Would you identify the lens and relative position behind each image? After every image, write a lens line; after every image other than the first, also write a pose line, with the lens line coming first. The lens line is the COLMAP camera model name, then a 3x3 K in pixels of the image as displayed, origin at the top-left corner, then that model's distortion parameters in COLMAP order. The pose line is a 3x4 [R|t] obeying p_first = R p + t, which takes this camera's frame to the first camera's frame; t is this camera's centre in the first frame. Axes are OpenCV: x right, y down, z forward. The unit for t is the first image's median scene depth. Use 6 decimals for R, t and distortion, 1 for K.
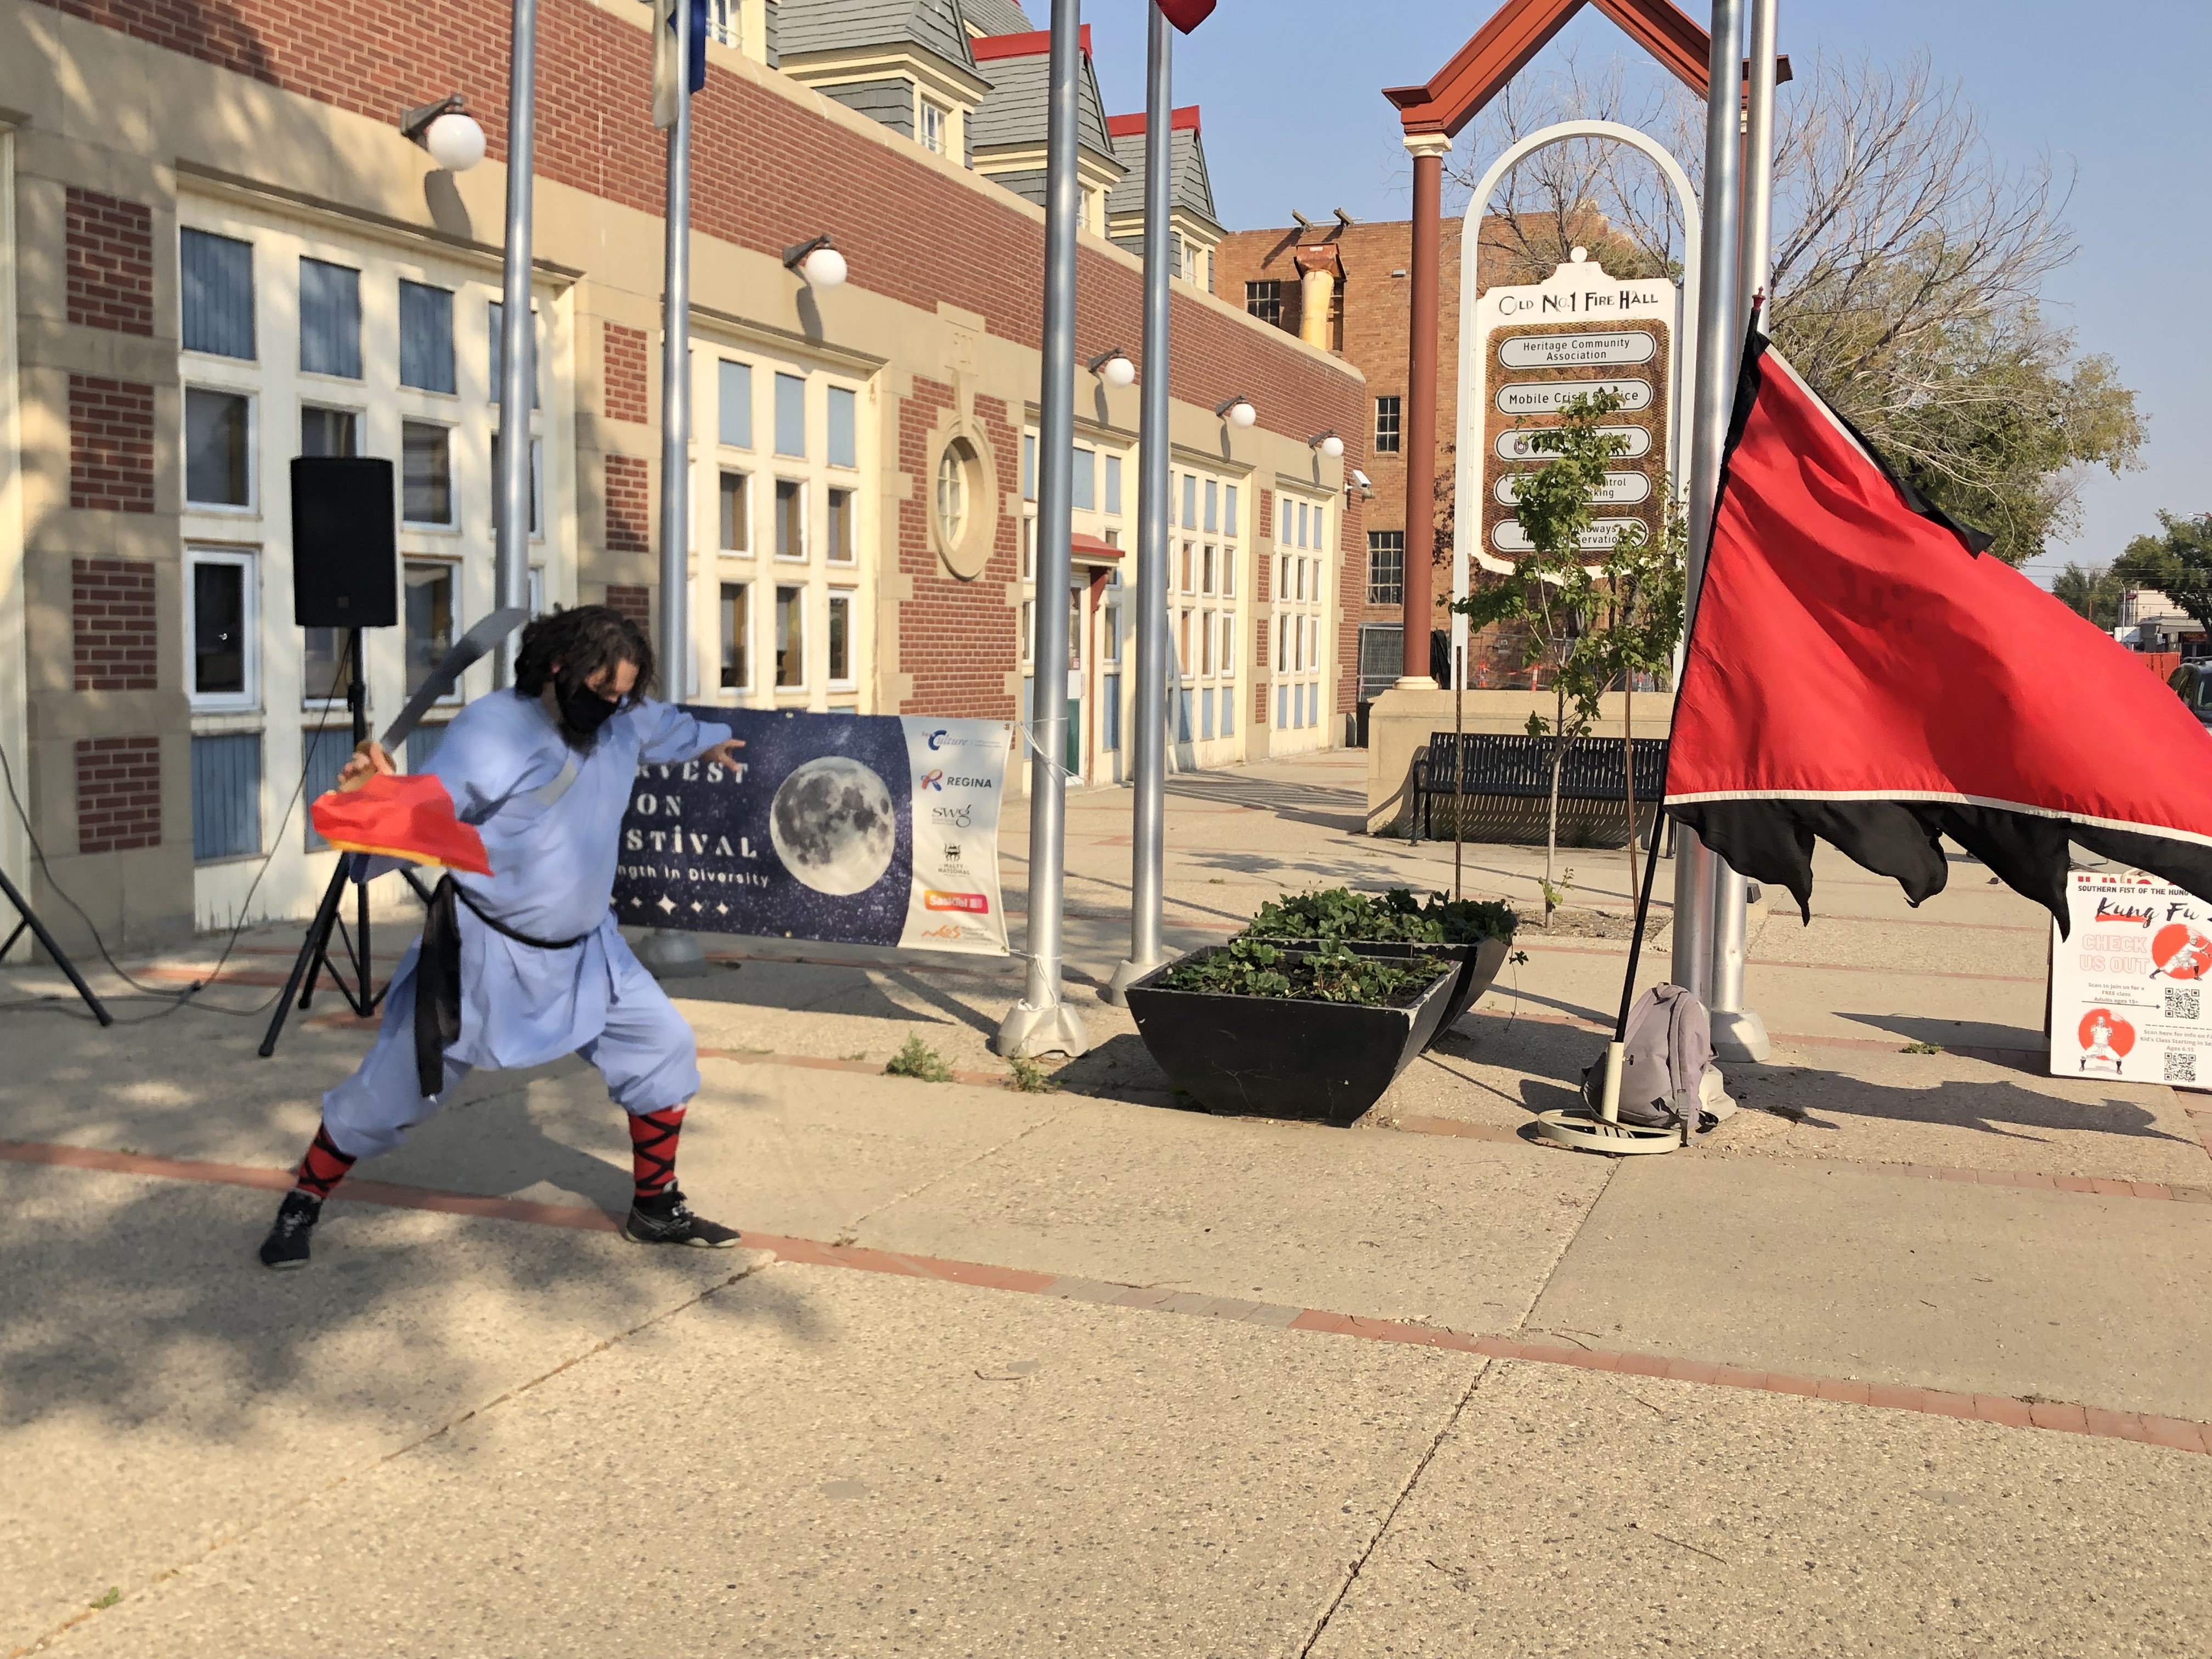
lens RADIAL K [[2177.1, 0, 1100.0], [0, 2177.1, 795.5], [0, 0, 1]] dist [0.125407, -0.324225]
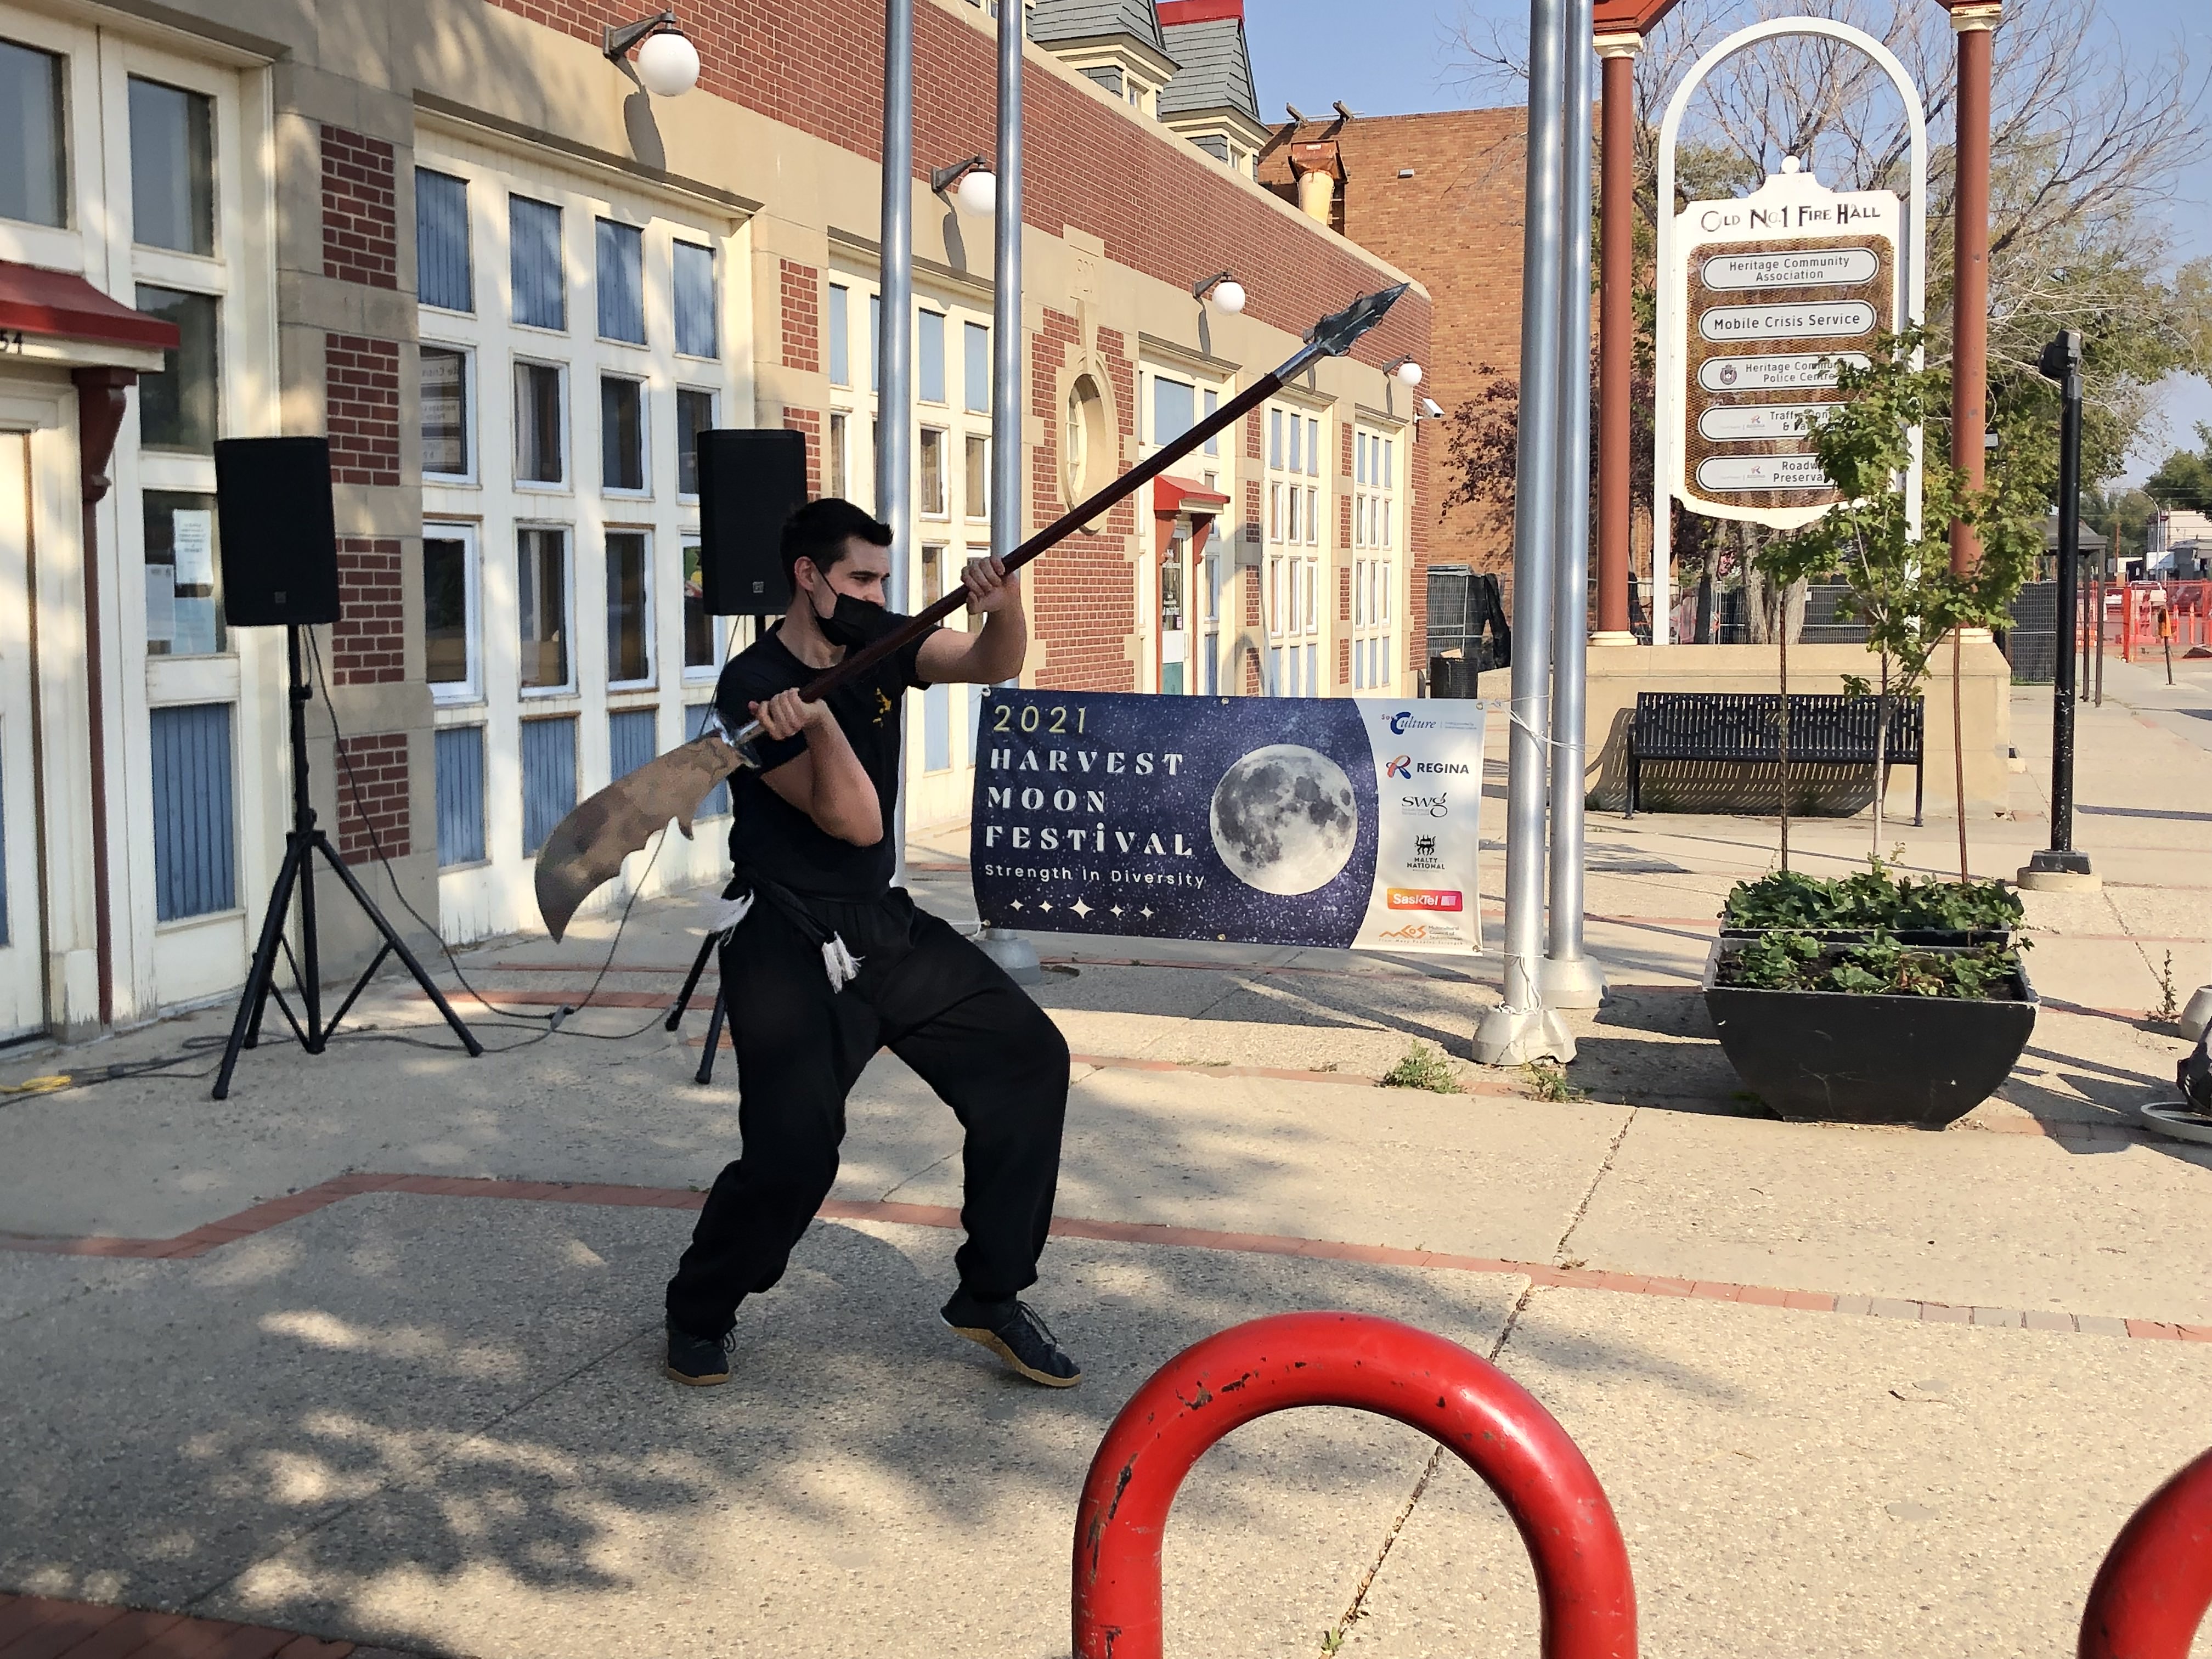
lens RADIAL K [[2466.3, 0, 1108.0], [0, 2466.3, 776.0], [0, 0, 1]] dist [0.150019, -0.420964]
pose [[0.998659, -0.022454, 0.046640, -0.125946], [0.022190, 0.999735, 0.006163, -0.006194], [-0.046766, -0.005120, 0.998893, -0.021729]]
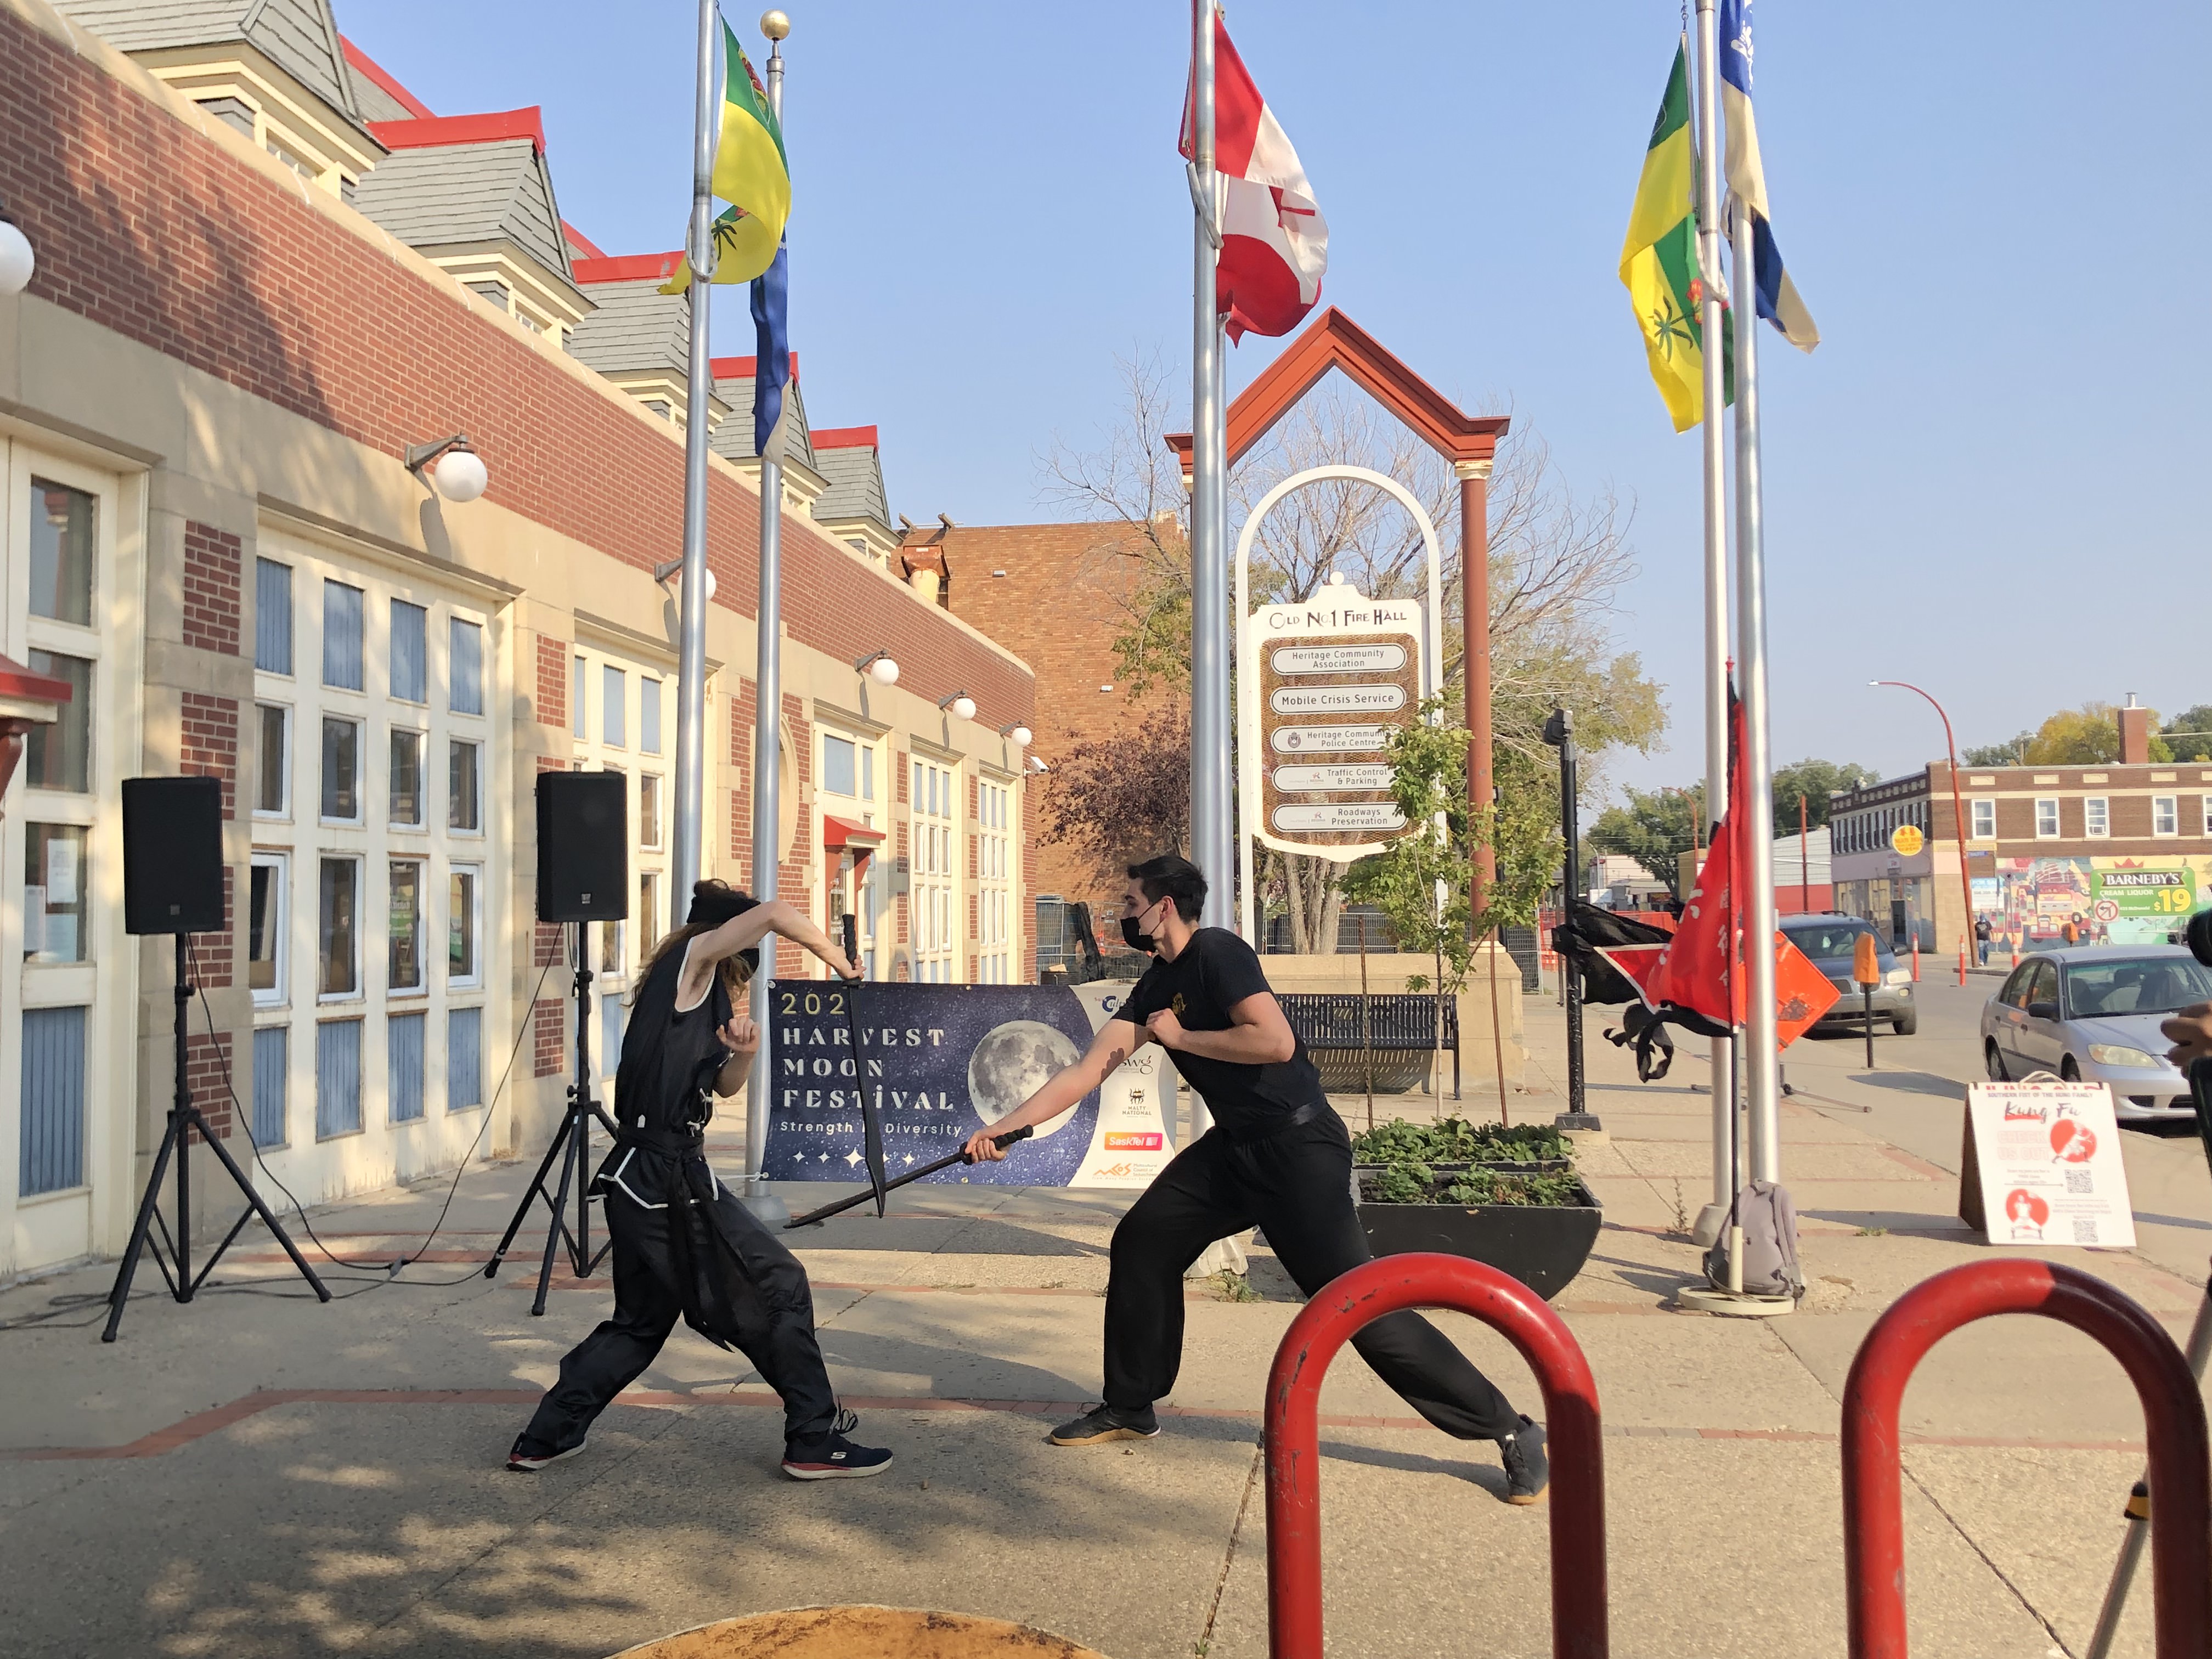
lens RADIAL K [[2151.8, 0, 1088.5], [0, 2151.8, 807.4], [0, 0, 1]] dist [0.174770, -0.449216]
pose [[0.976457, -0.011706, 0.215394, -0.168736], [0.037535, 0.992514, -0.116220, 0.002112], [-0.212421, 0.121568, 0.969587, -0.069723]]
